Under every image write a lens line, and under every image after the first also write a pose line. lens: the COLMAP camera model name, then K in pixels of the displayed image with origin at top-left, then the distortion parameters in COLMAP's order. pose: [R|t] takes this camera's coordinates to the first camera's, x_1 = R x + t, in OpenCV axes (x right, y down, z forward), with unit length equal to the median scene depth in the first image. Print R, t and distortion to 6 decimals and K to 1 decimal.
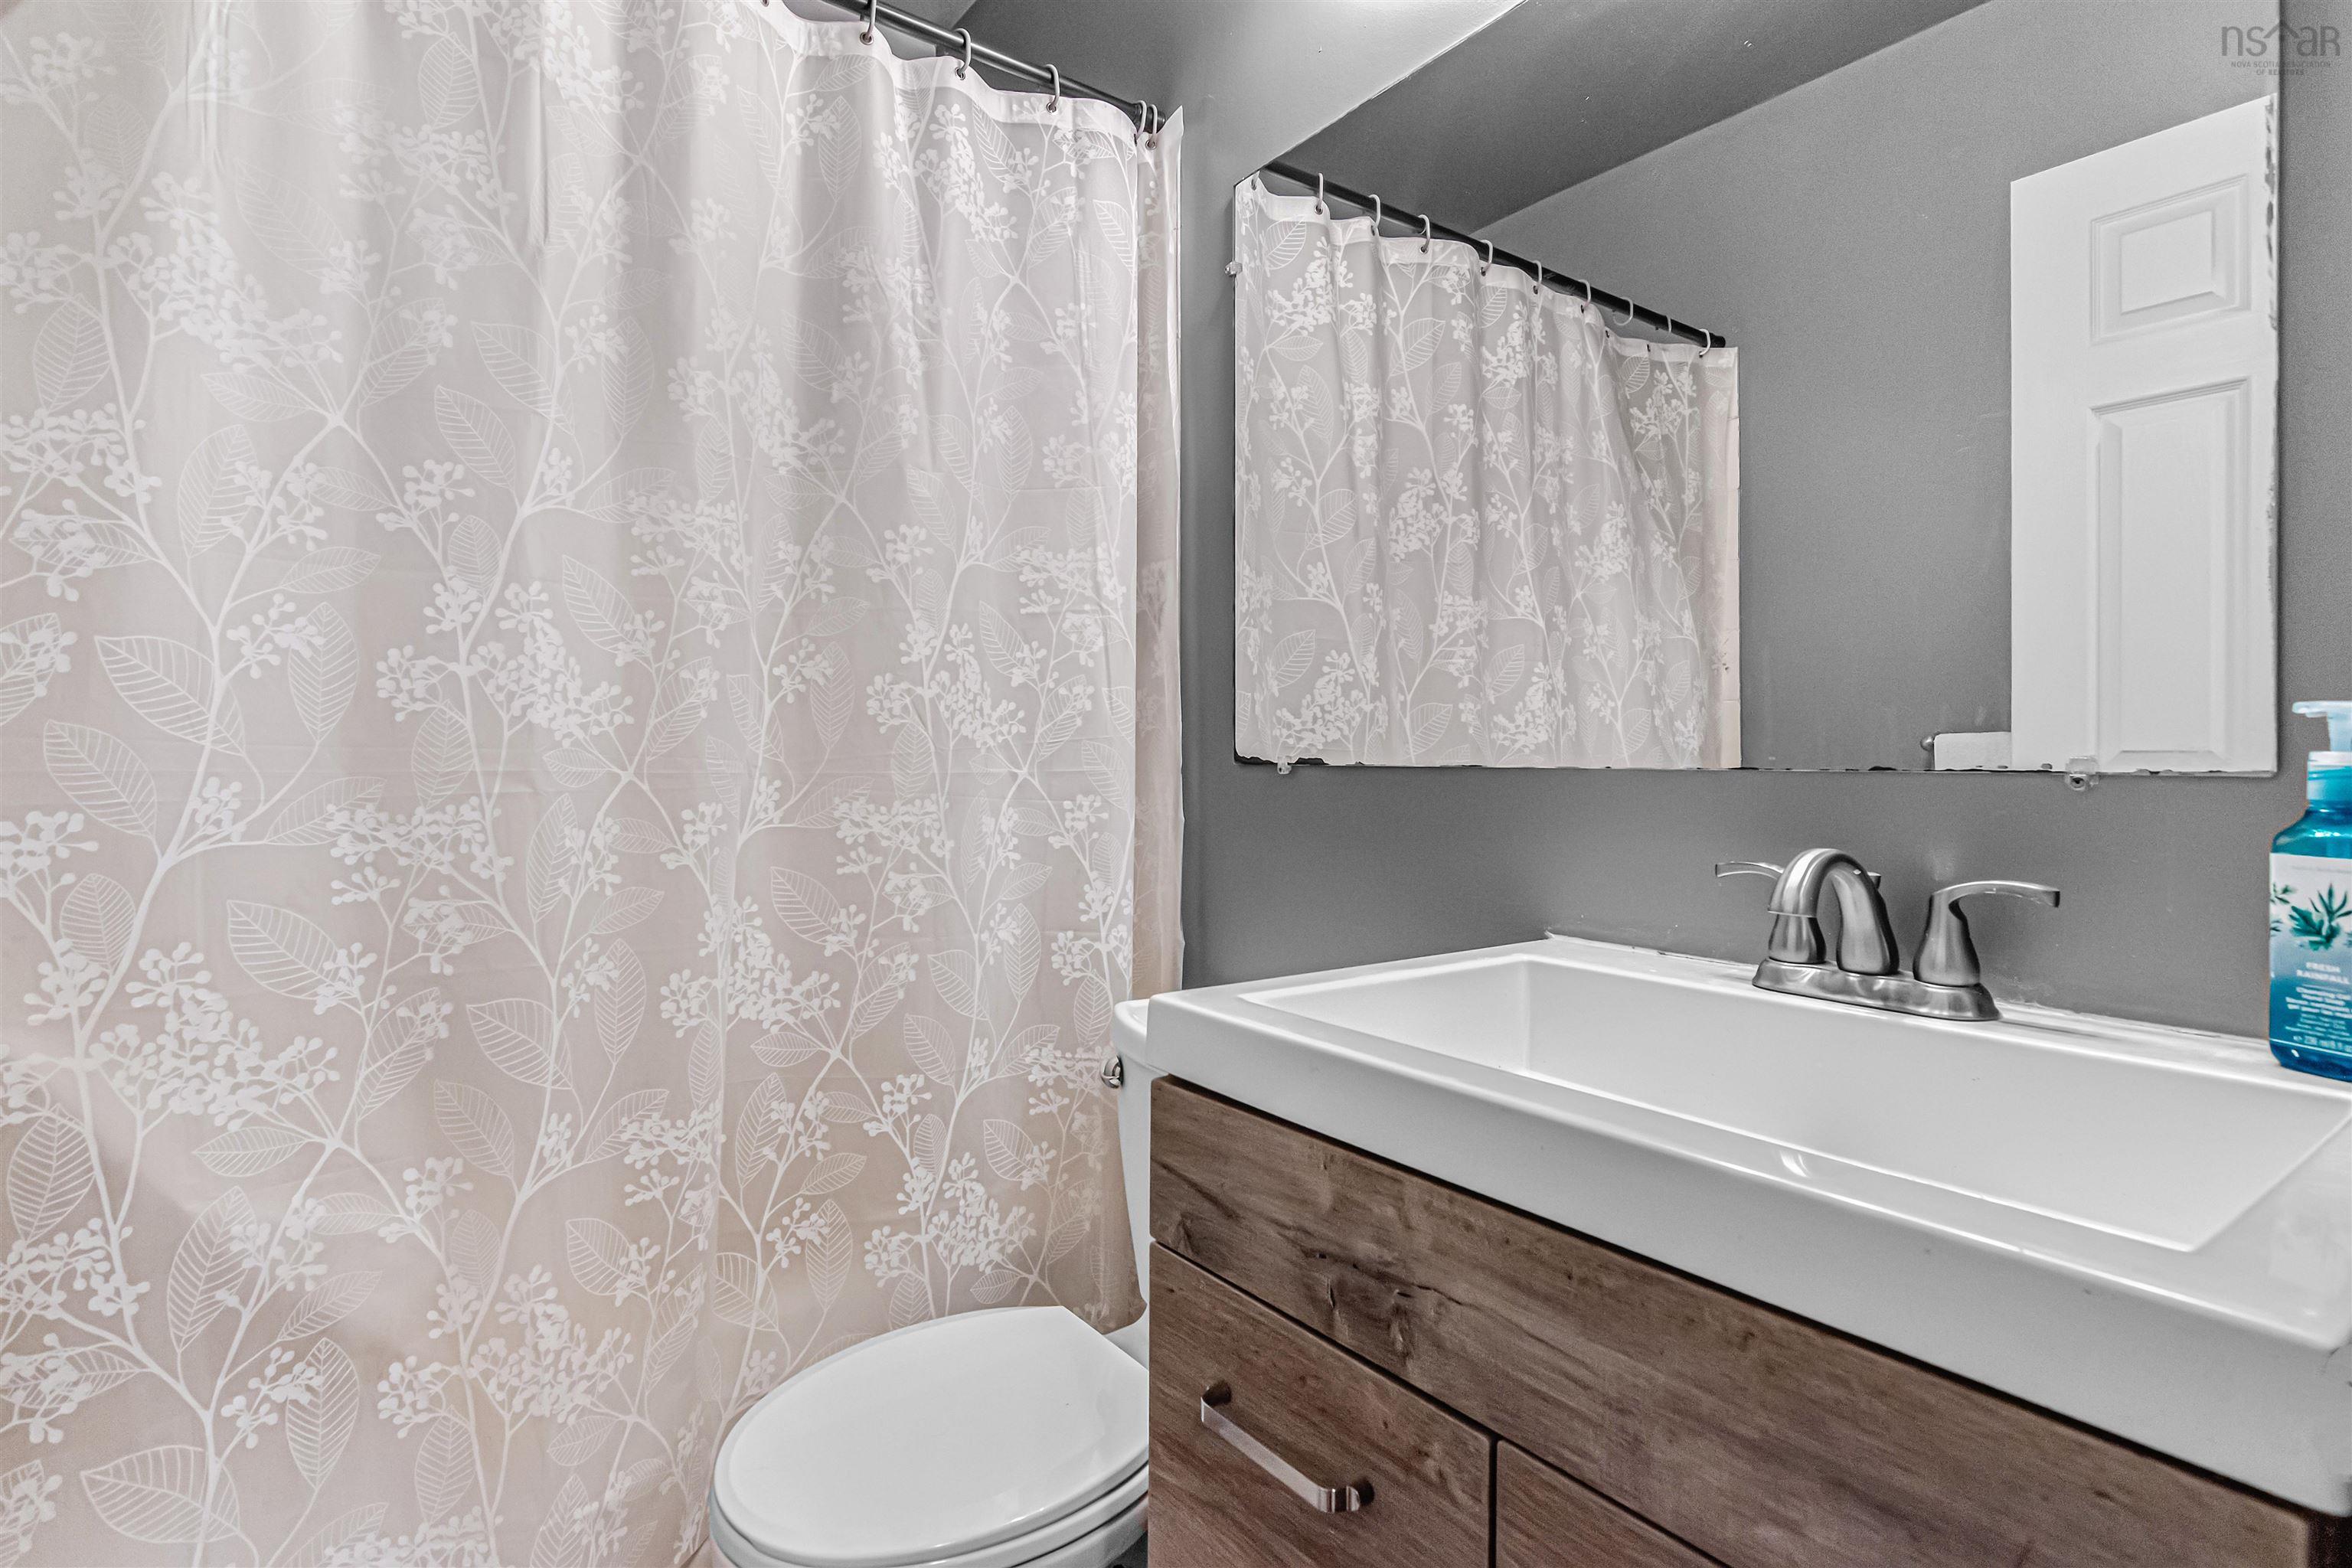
lens RADIAL K [[1149.1, 0, 1188.3], [0, 1149.1, 772.2], [0, 0, 1]] dist [0.004177, -0.000336]
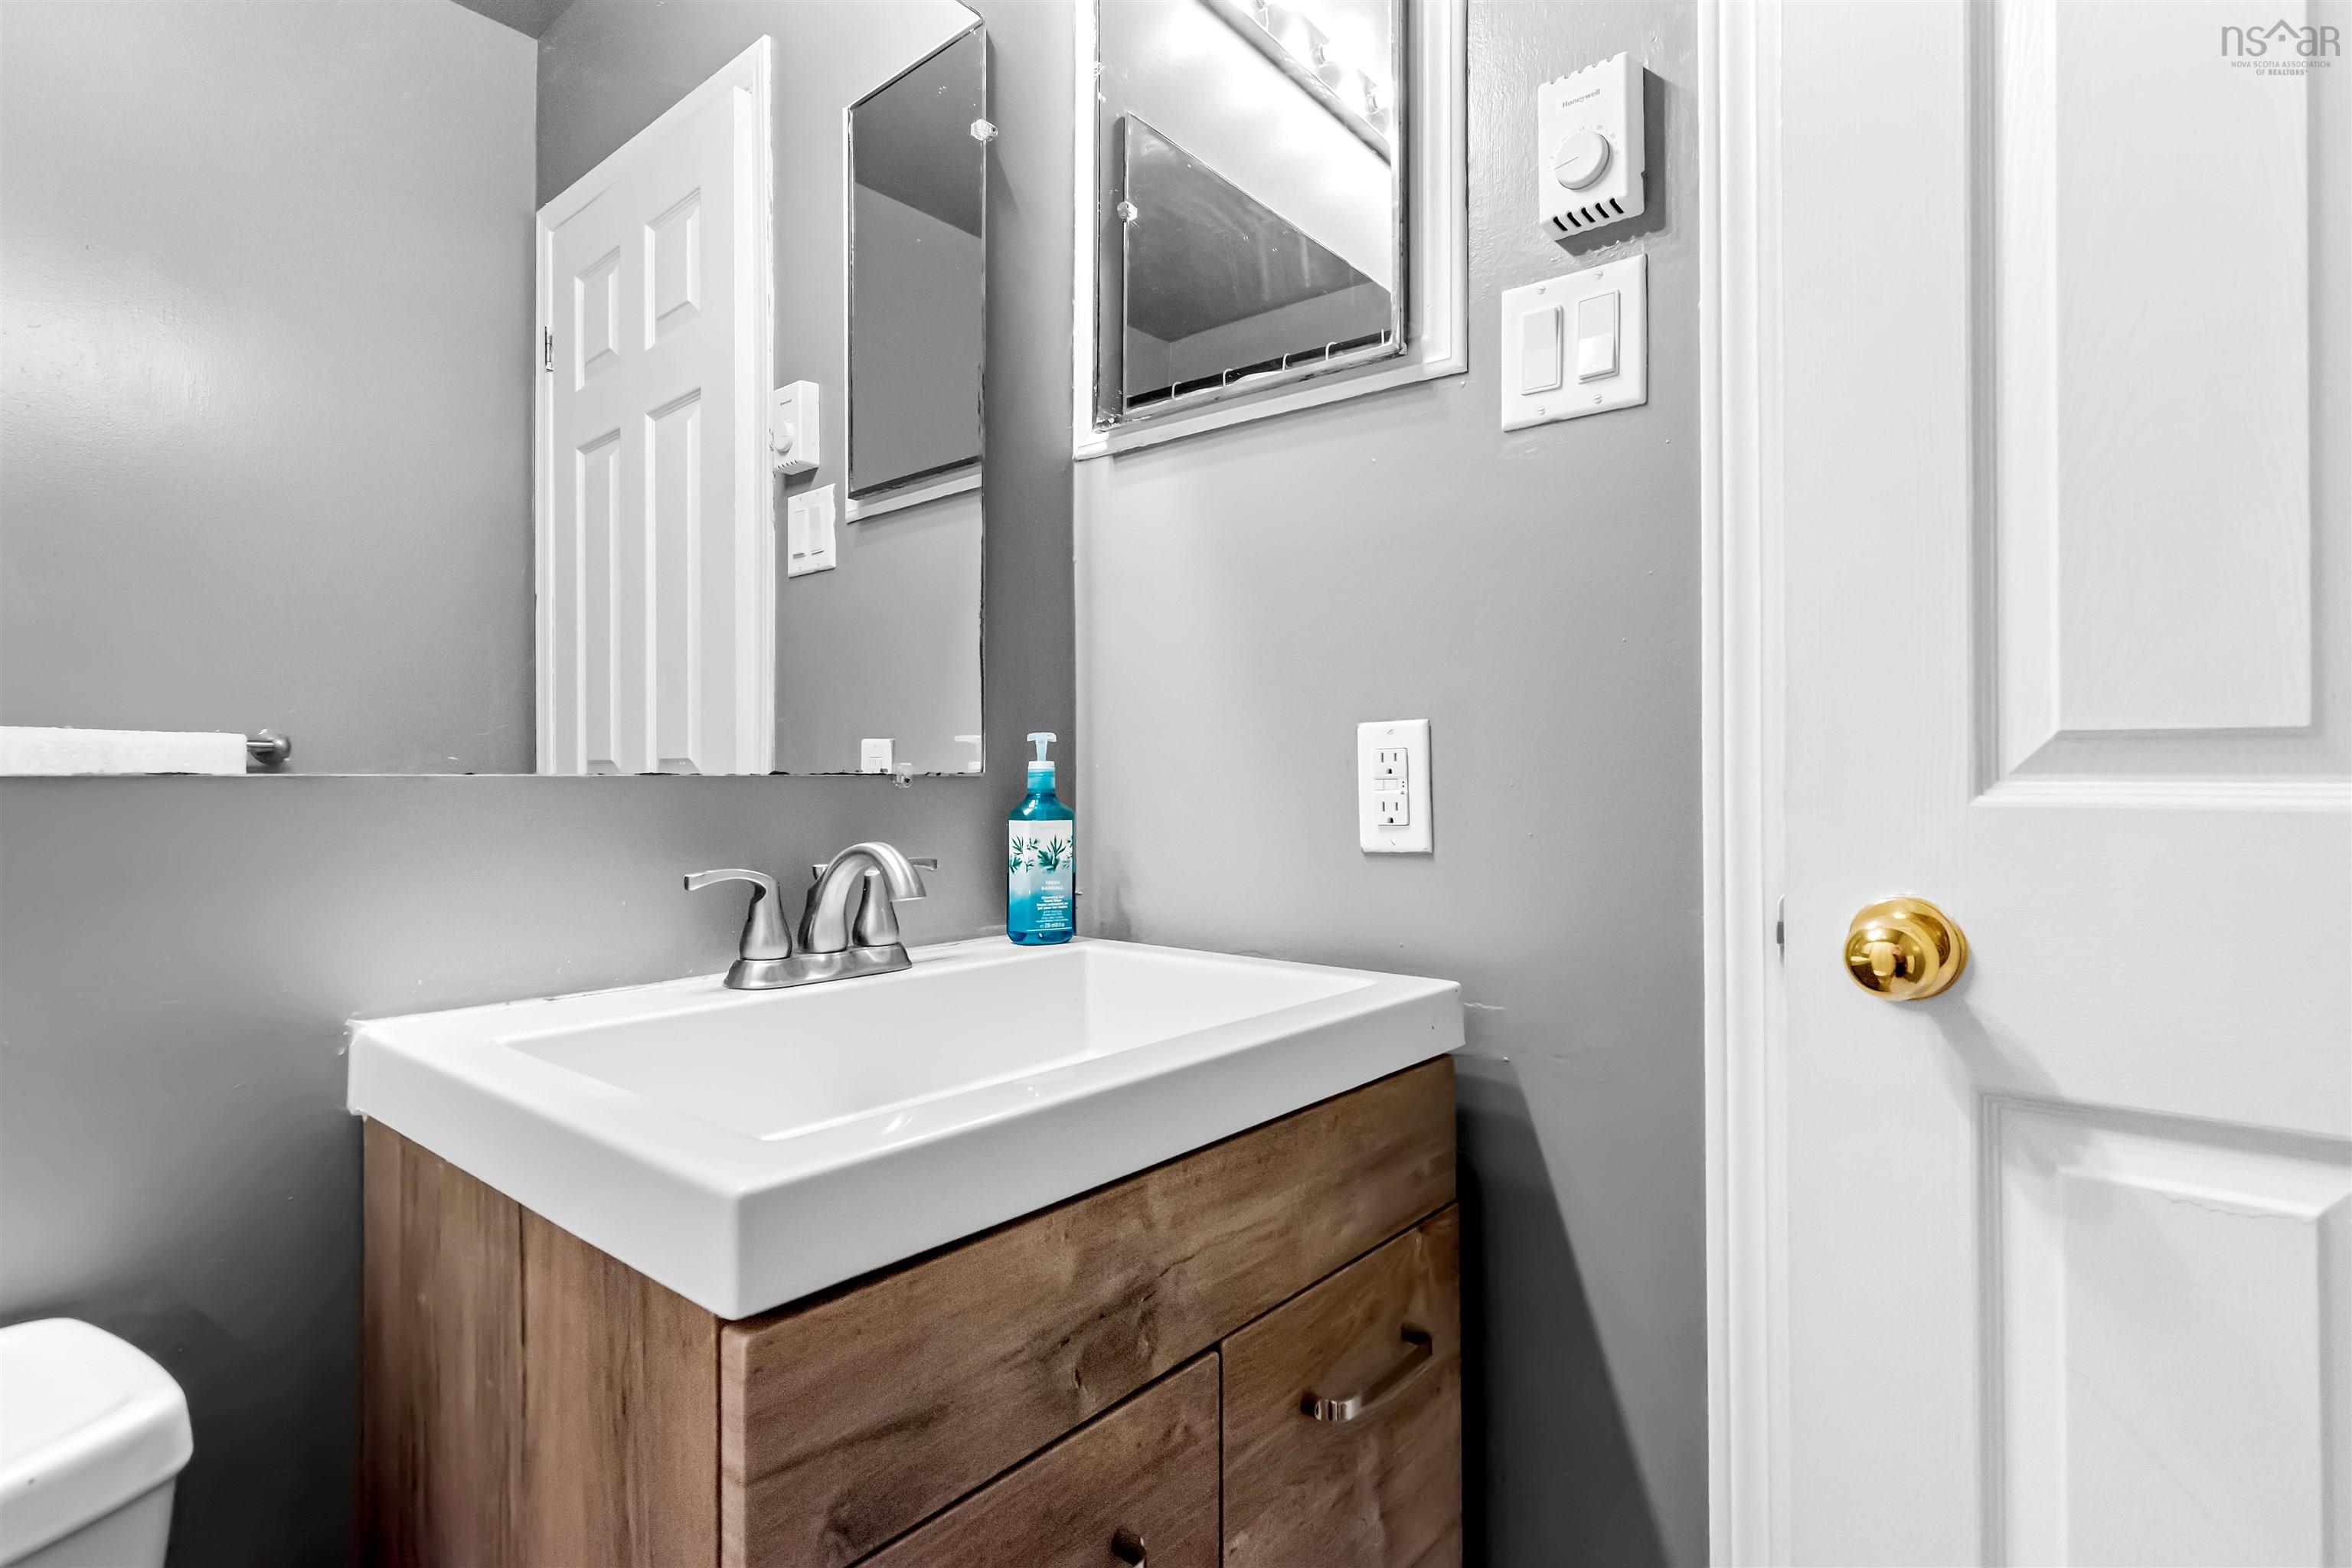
lens RADIAL K [[1149.1, 0, 1188.5], [0, 1149.1, 776.4], [0, 0, 1]] dist [0.004177, -0.000336]
pose [[-0.214357, -0.003854, 0.976748, -0.783532], [0.012261, 0.999903, 0.006636, -0.003921], [-0.976679, 0.013398, -0.214288, 1.158542]]
